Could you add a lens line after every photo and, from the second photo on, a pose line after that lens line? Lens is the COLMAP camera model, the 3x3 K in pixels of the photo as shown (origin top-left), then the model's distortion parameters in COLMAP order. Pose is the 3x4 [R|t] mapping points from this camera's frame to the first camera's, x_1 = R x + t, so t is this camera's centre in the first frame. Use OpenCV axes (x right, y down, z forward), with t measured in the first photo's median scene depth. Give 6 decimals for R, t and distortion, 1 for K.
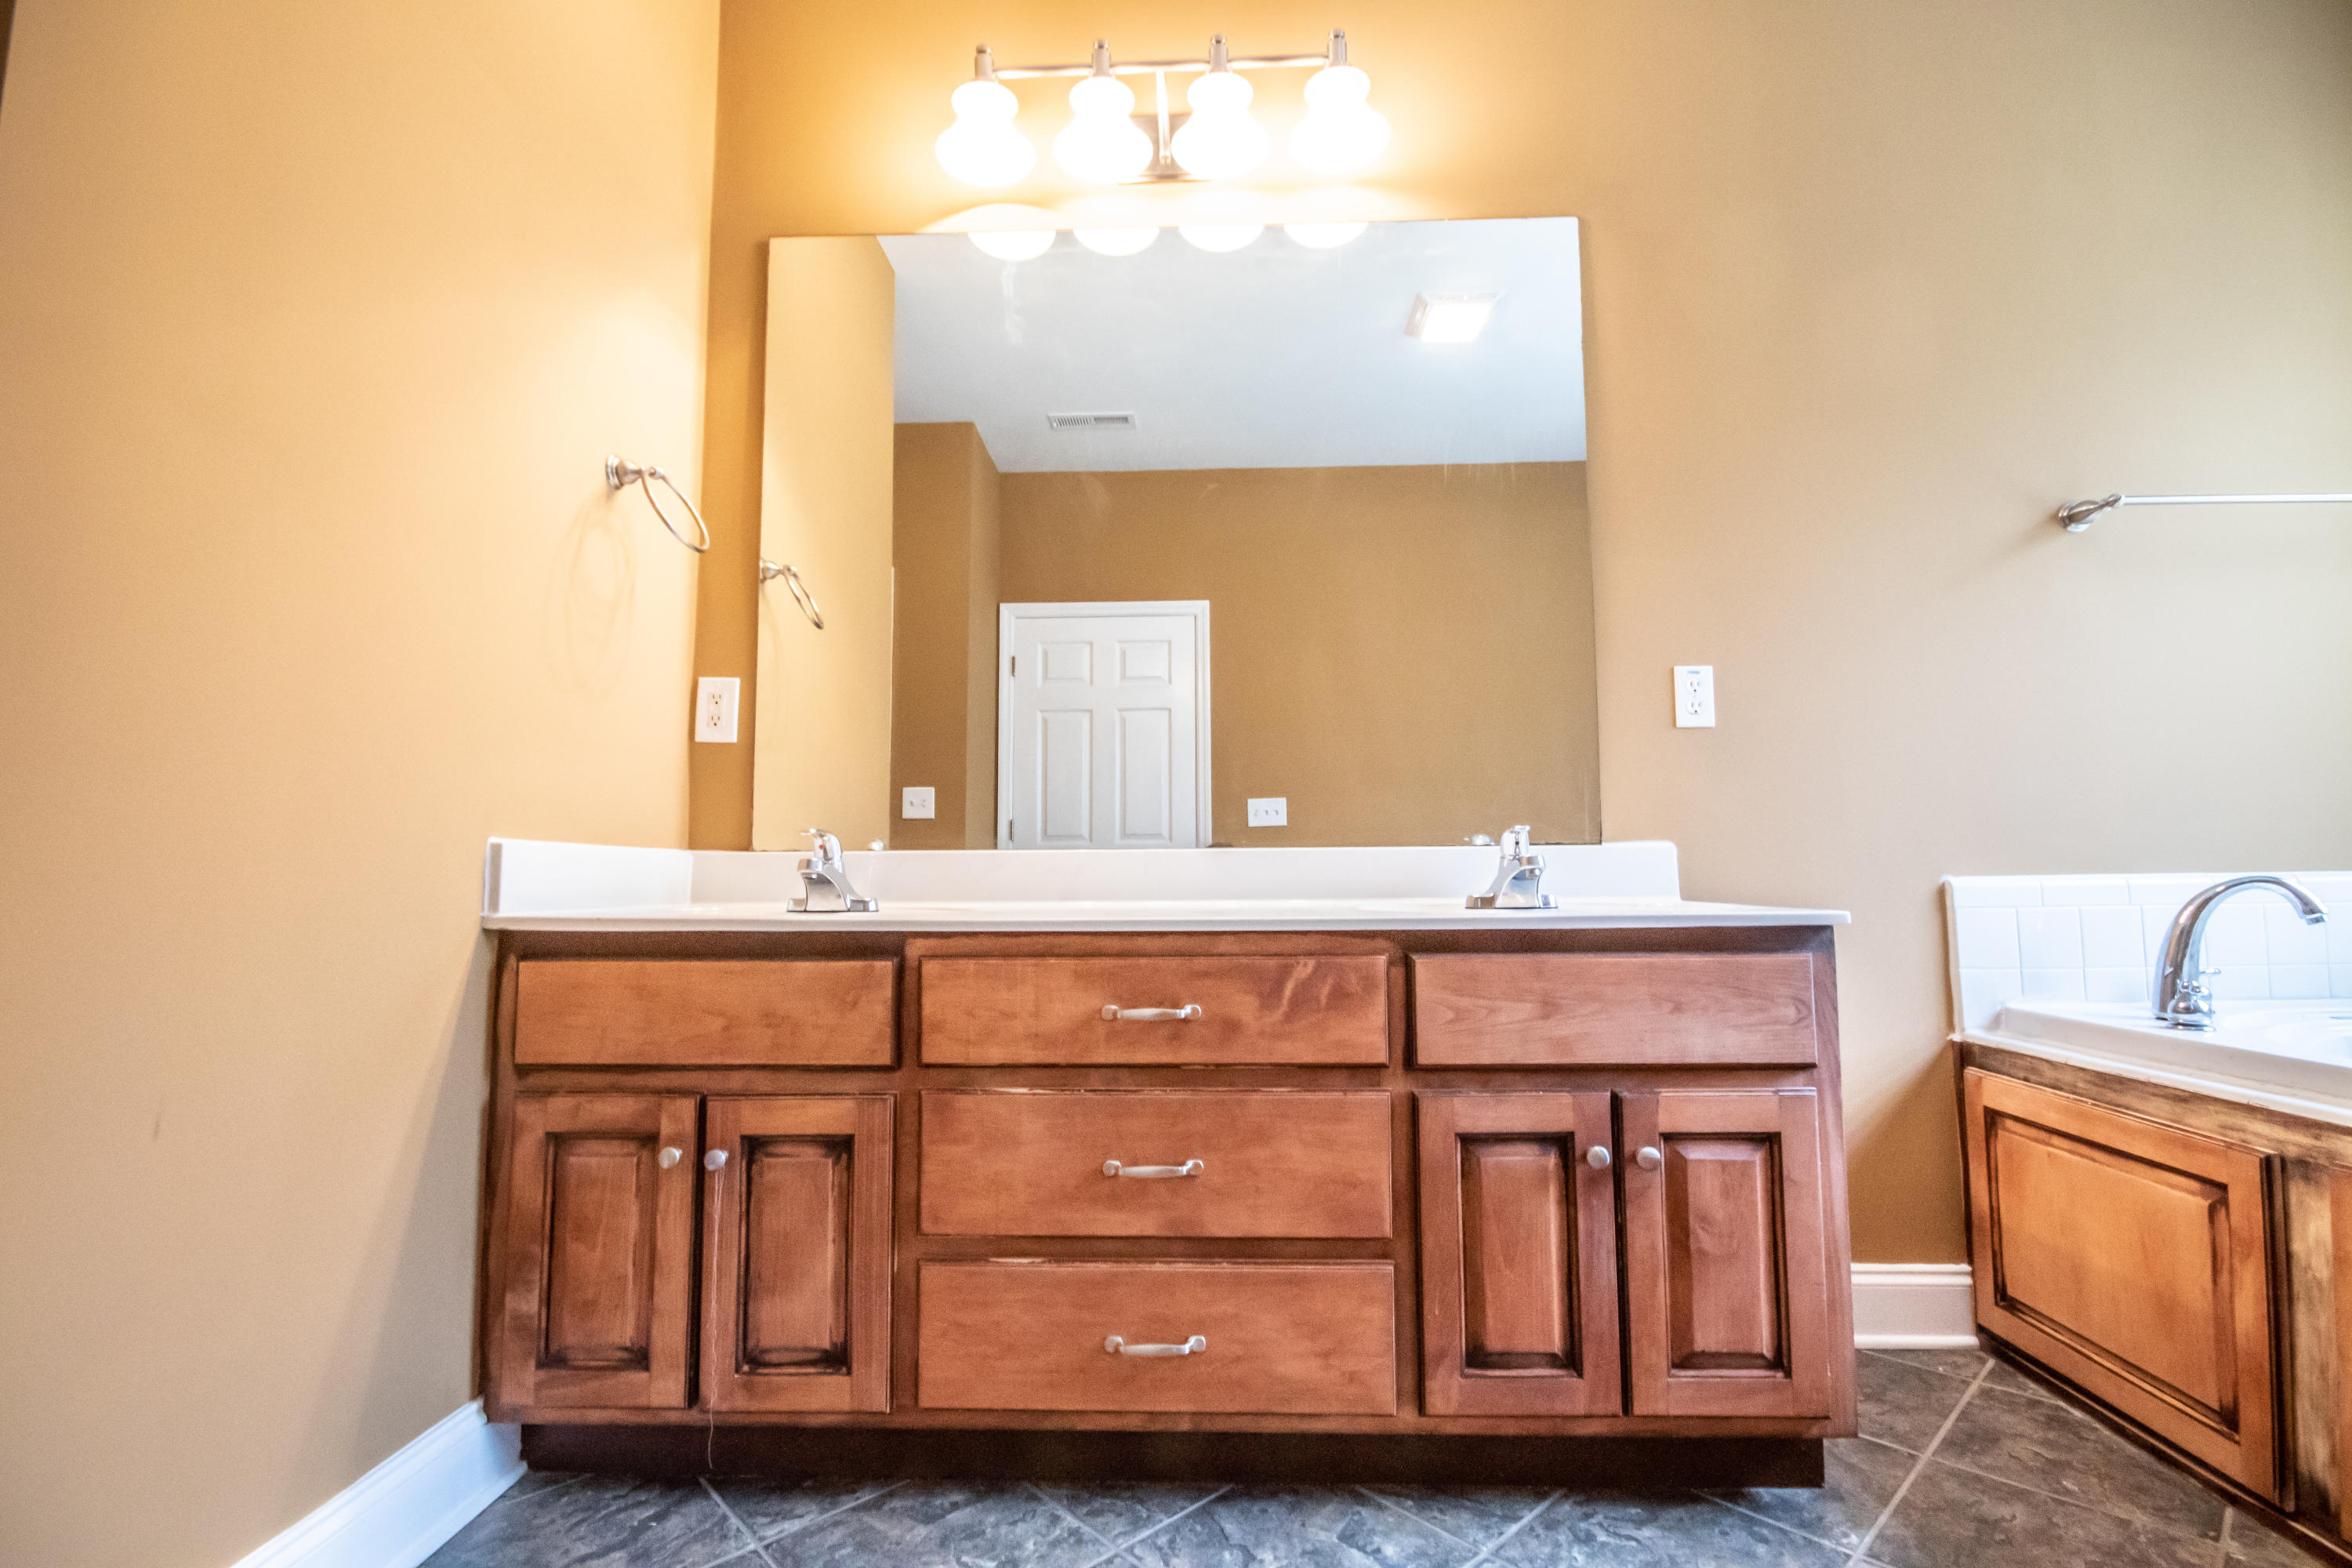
lens RADIAL K [[1085.5, 0, 1184.6], [0, 1085.5, 800.2], [0, 0, 1]] dist [-0.004271, -0.005813]
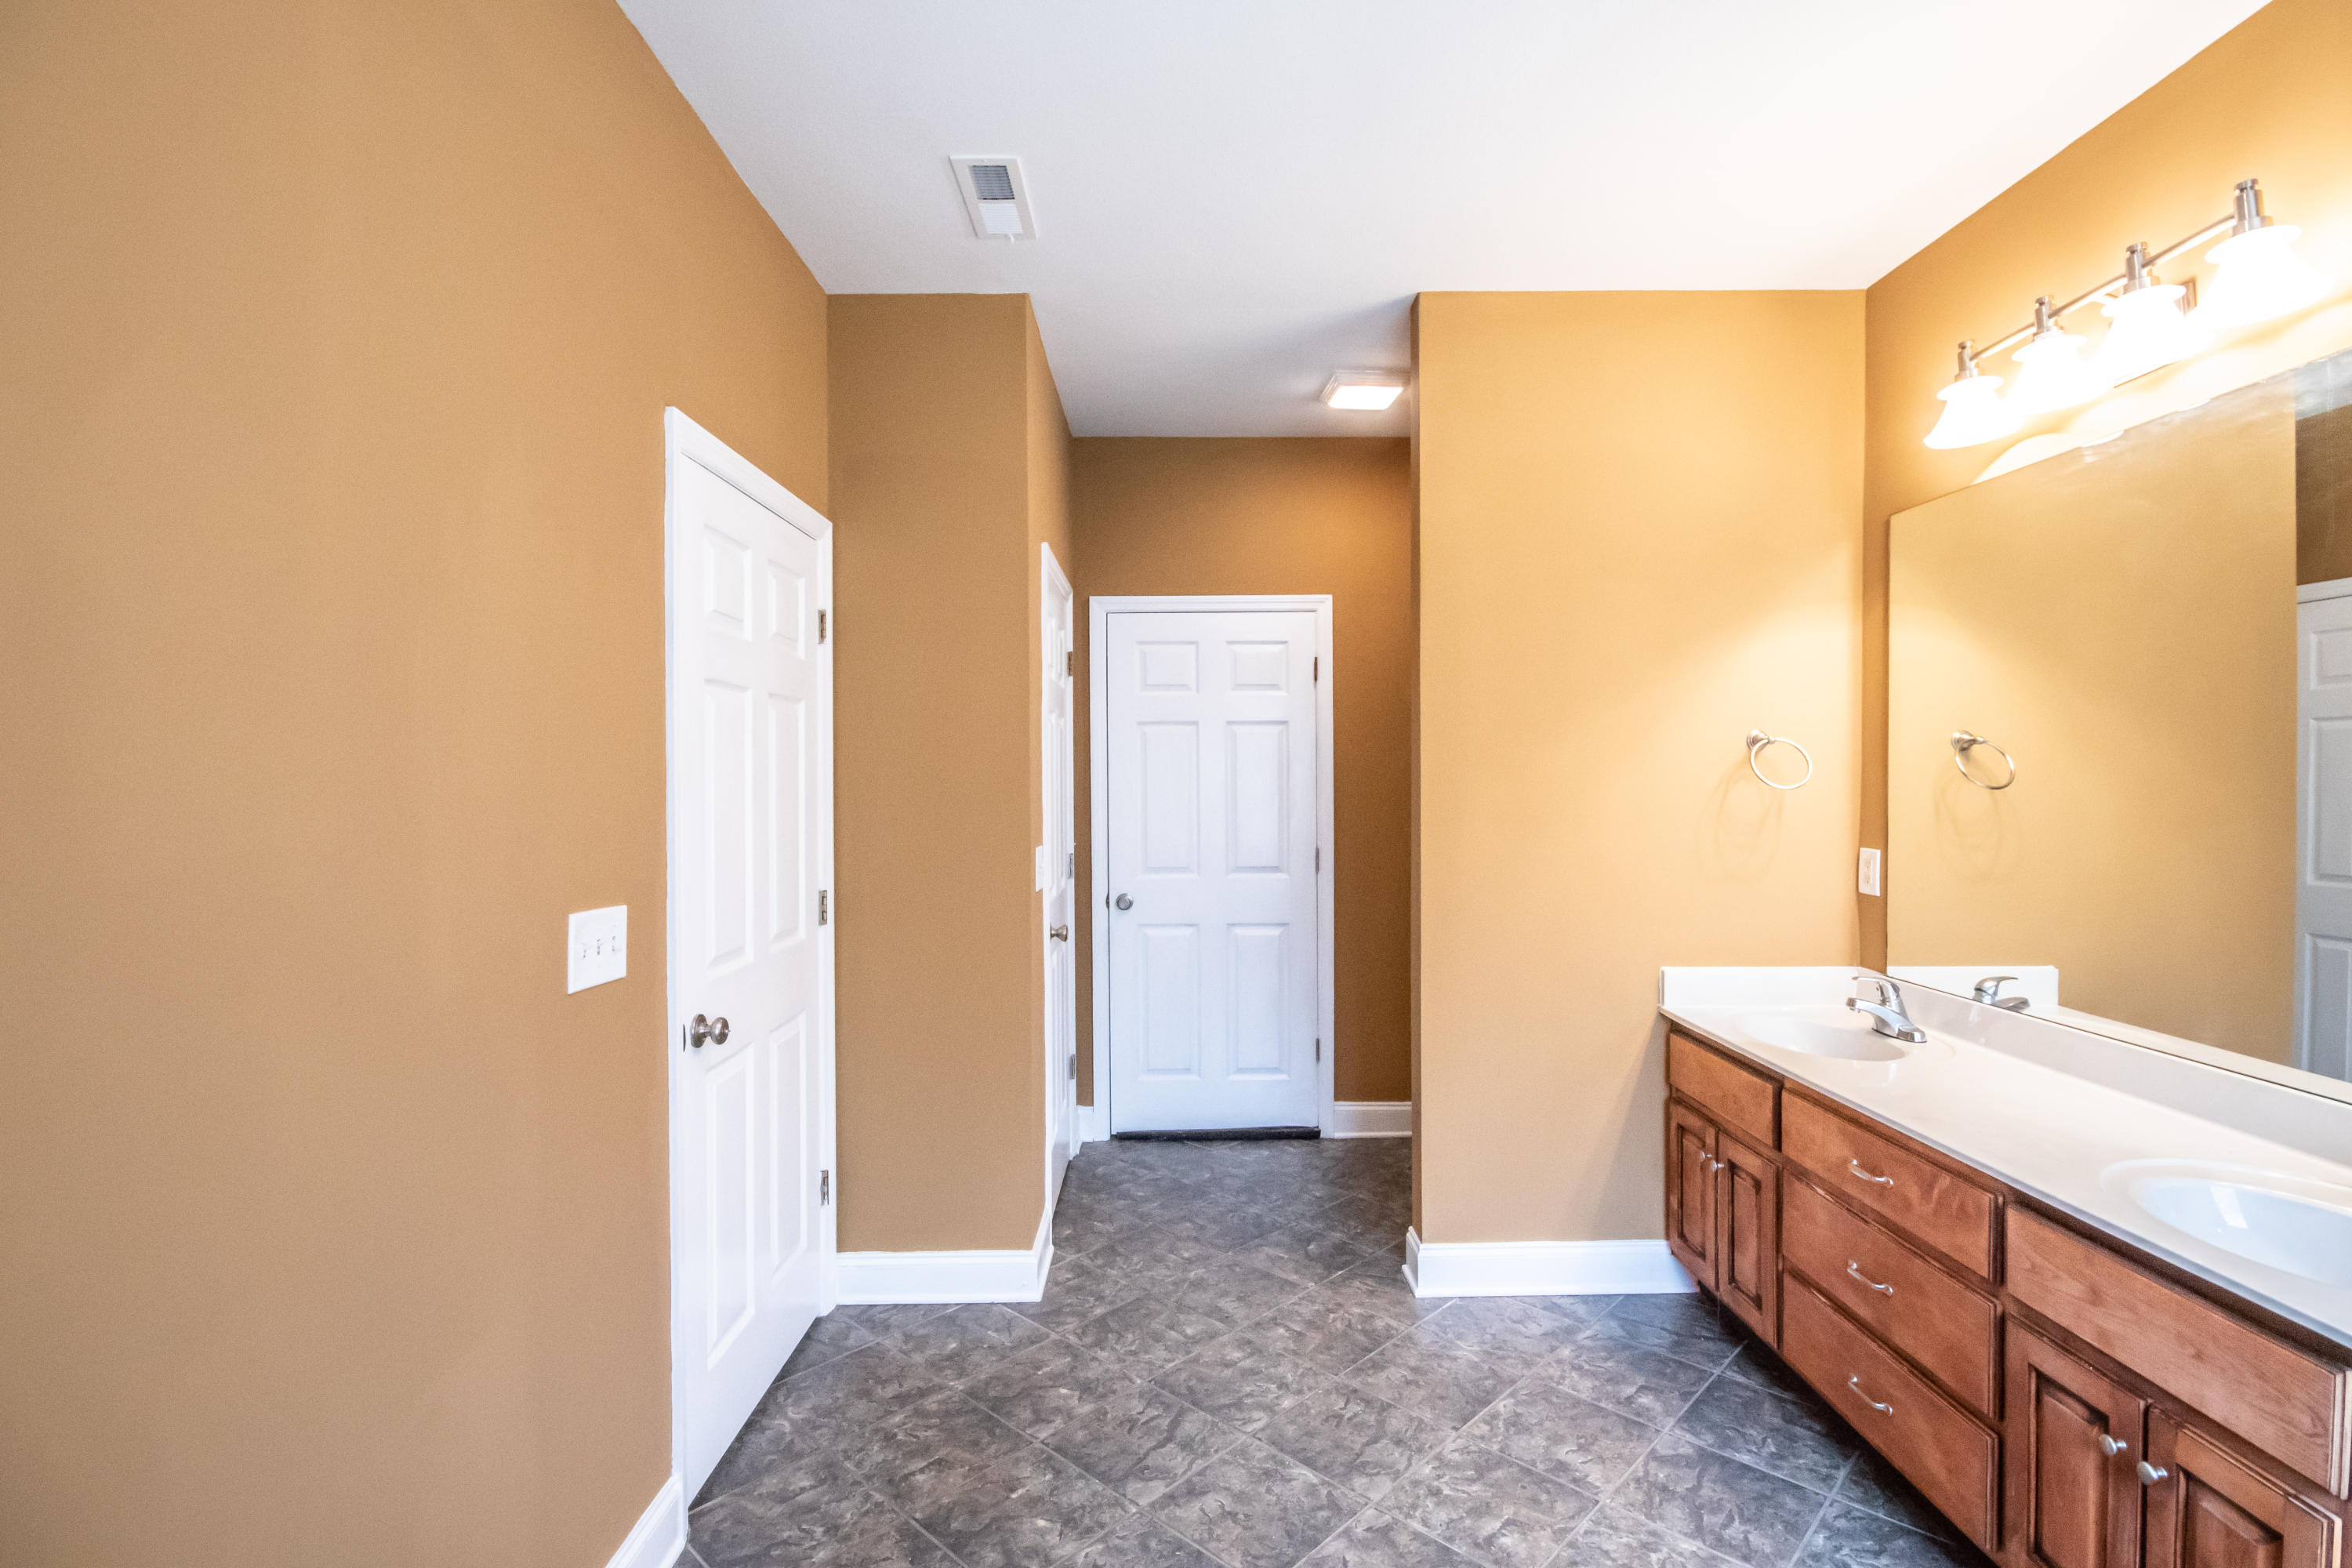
lens RADIAL K [[1085.5, 0, 1172.6], [0, 1085.5, 769.6], [0, 0, 1]] dist [-0.004271, -0.005813]
pose [[0.033430, -0.004091, -0.999433, 1.744964], [0.081654, 0.996660, -0.001348, -0.523460], [0.996100, -0.081563, 0.033652, 0.082984]]
